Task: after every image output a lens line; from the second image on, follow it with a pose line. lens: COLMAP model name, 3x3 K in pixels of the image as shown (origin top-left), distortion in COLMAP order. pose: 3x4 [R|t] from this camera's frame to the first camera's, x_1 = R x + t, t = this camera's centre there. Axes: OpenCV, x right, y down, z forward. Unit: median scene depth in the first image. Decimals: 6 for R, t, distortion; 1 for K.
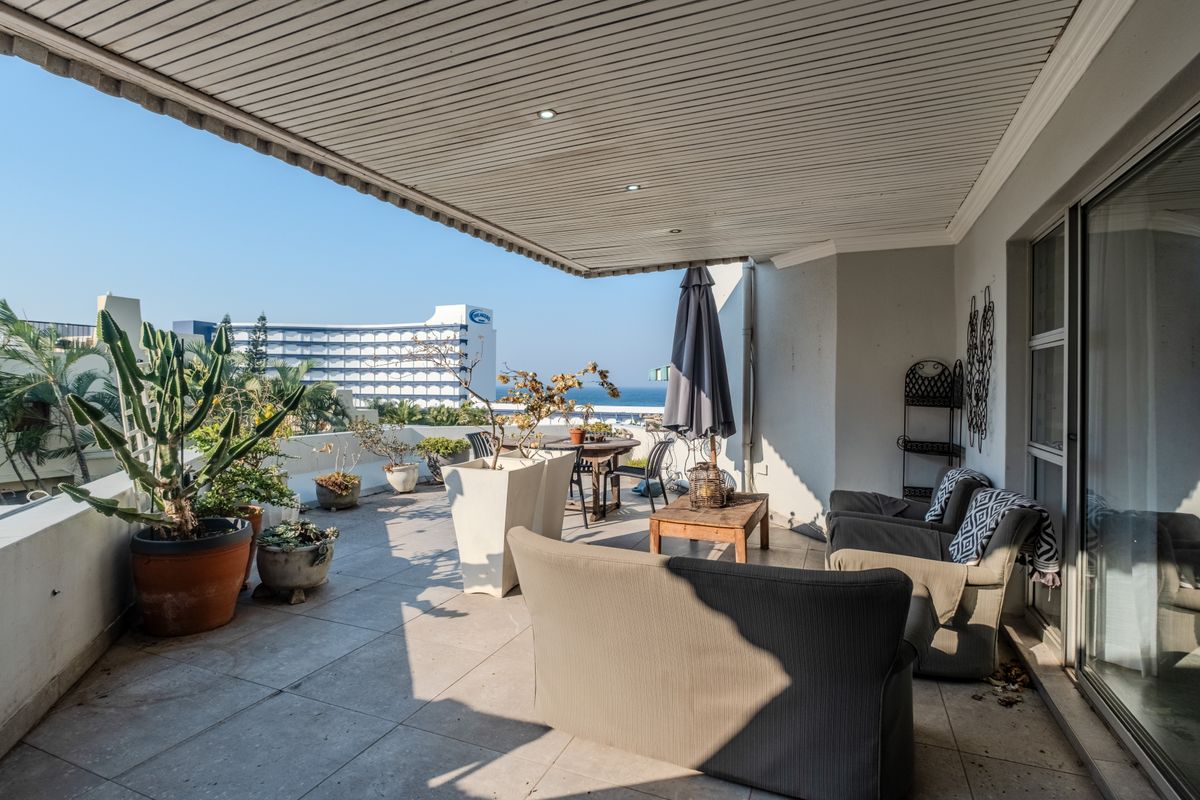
lens RADIAL K [[529.2, 0, 640.0], [0, 529.2, 390.2], [0, 0, 1]] dist [-0.000388, 0.001261]
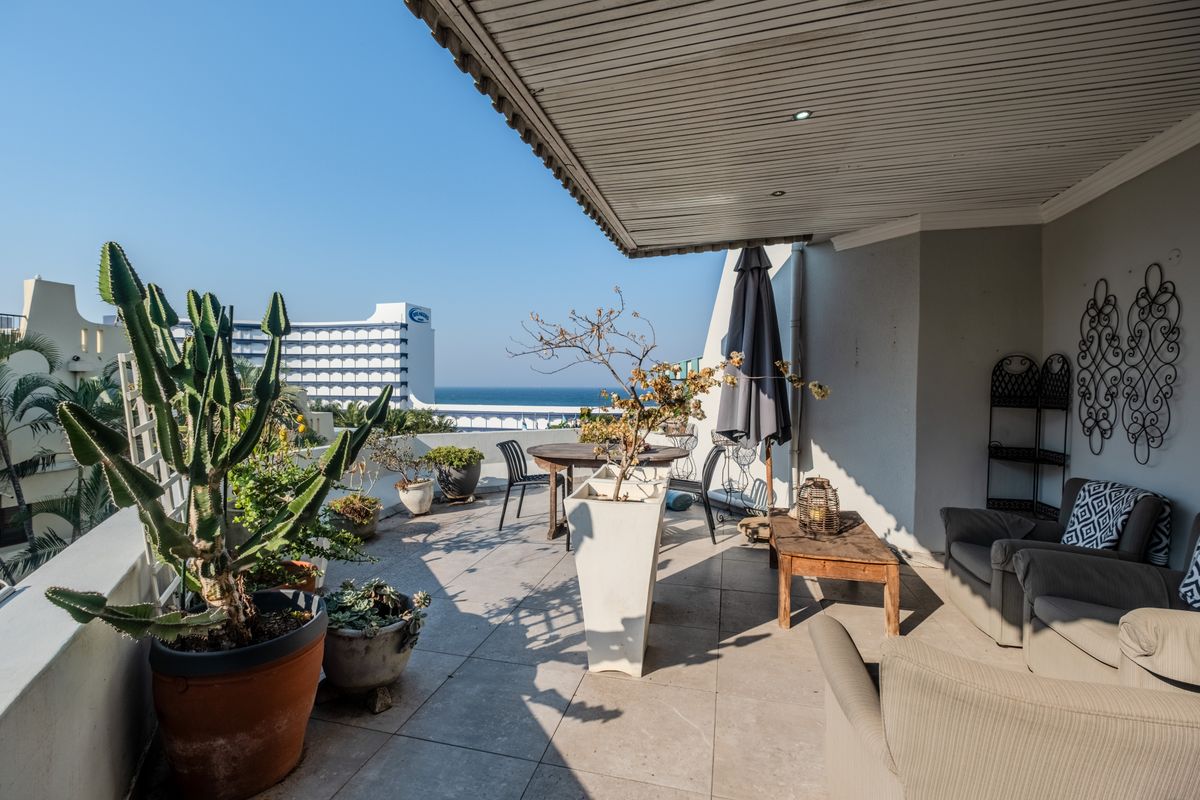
lens RADIAL K [[529.2, 0, 600.1], [0, 529.2, 400.1], [0, 0, 1]] dist [-0.000388, 0.001261]
pose [[0.999100, -0.005164, 0.042093, -0.266377], [0.004378, 0.999815, 0.018752, -0.001146], [-0.042182, -0.018551, 0.998938, 0.217602]]
